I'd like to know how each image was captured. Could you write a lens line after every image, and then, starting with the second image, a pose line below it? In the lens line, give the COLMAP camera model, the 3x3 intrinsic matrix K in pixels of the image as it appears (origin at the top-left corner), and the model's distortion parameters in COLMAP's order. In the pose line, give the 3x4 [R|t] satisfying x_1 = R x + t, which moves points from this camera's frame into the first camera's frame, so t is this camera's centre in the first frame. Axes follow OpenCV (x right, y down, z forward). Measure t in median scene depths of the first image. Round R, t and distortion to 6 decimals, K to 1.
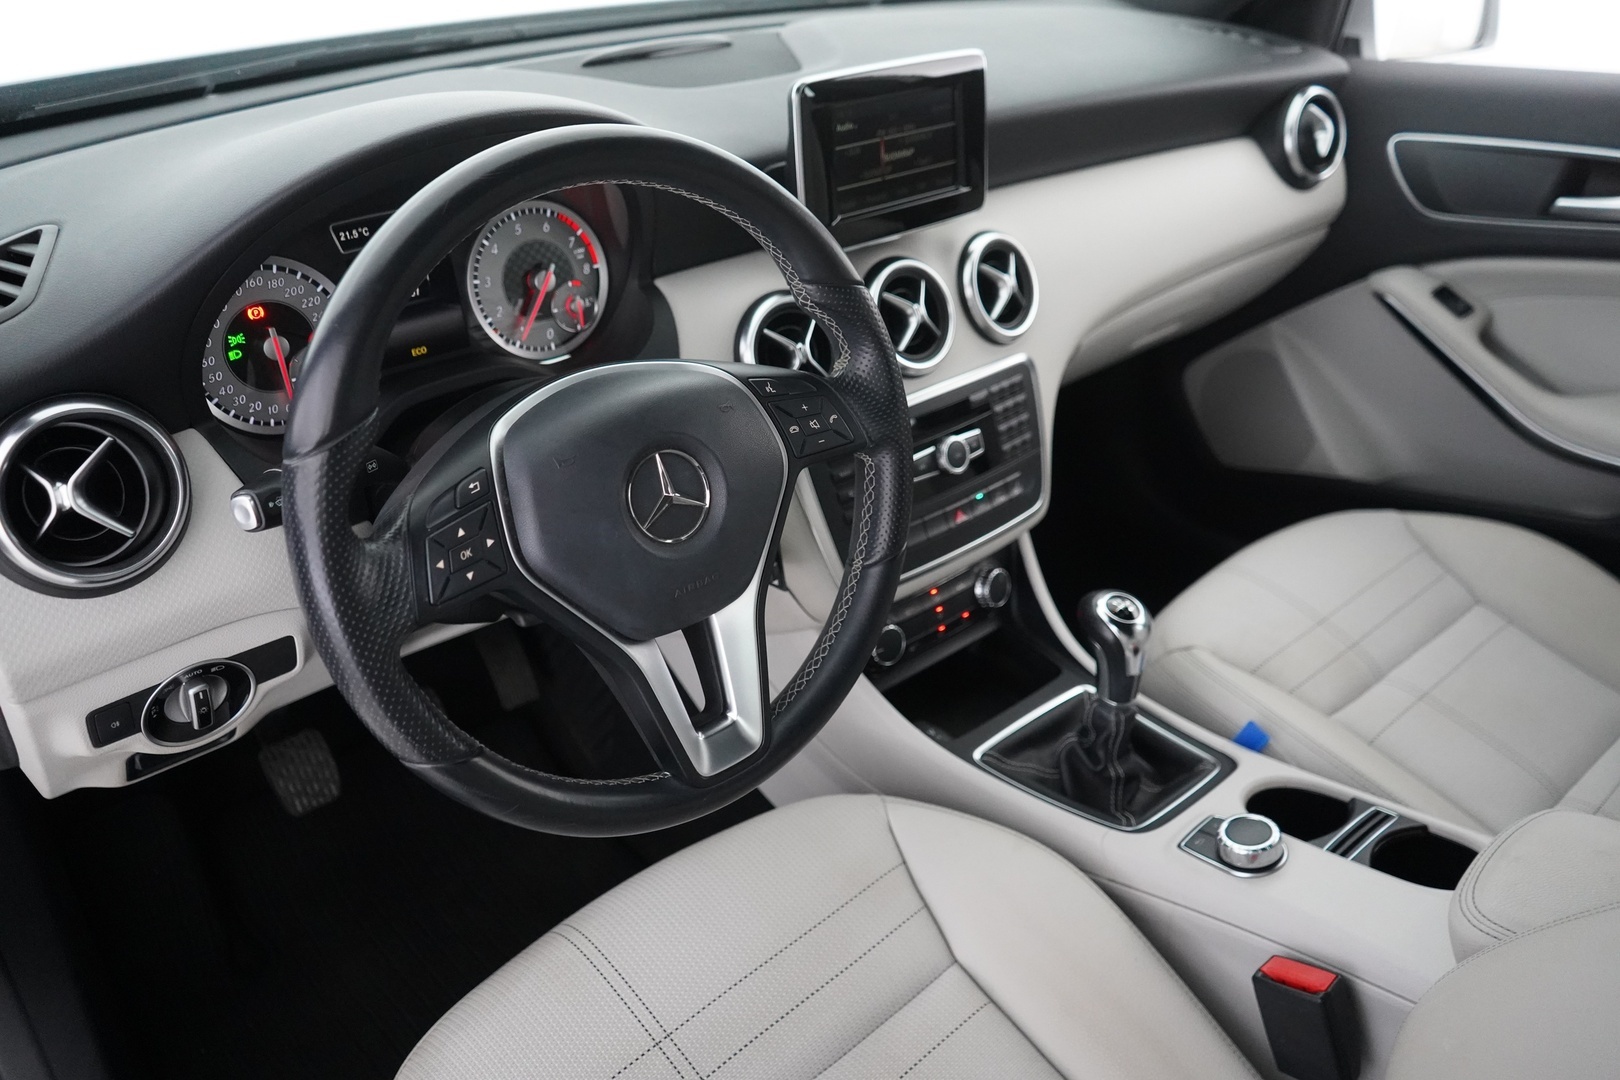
lens RADIAL K [[1313.6, 0, 810.0], [0, 1313.6, 540.0], [0, 0, 1]] dist [0.004802, 0.002773]
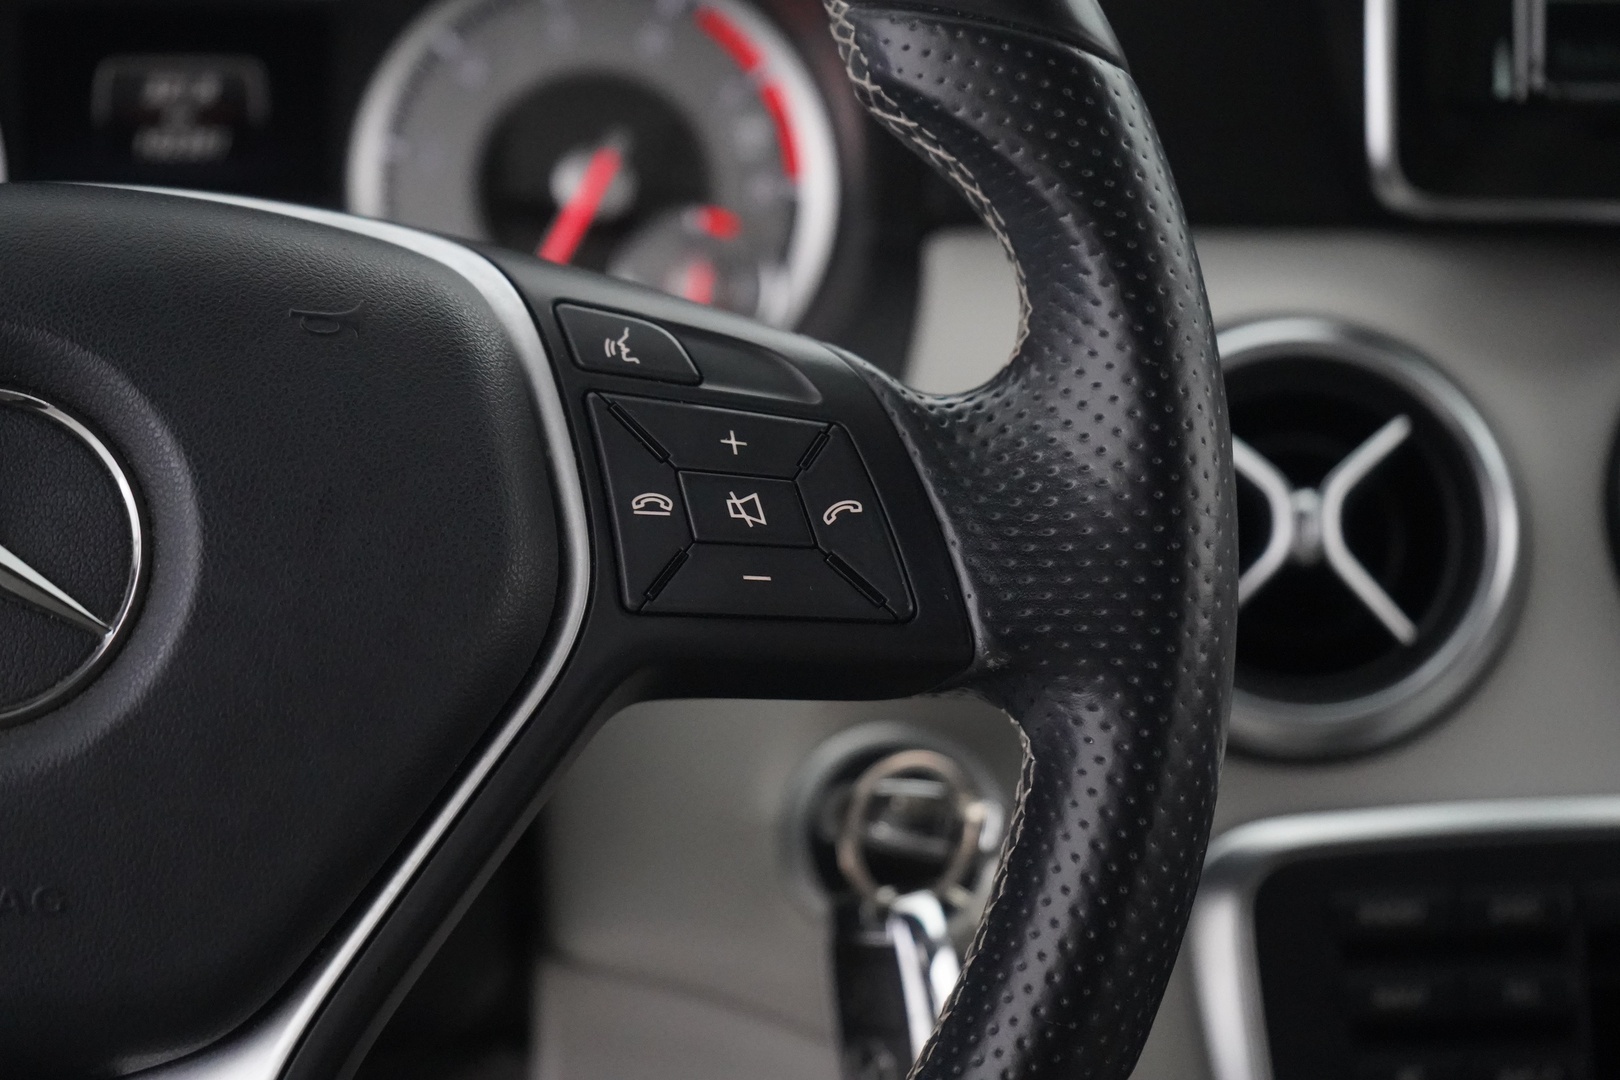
lens RADIAL K [[3166.7, 0, 810.0], [0, 3166.7, 540.0], [0, 0, 1]] dist [-0.051379, 0.021252]
pose [[0.809216, 0.131302, -0.572651, 0.292147], [-0.300644, 0.929964, -0.211611, 0.035560], [0.504760, 0.343403, 0.792017, 0.409918]]
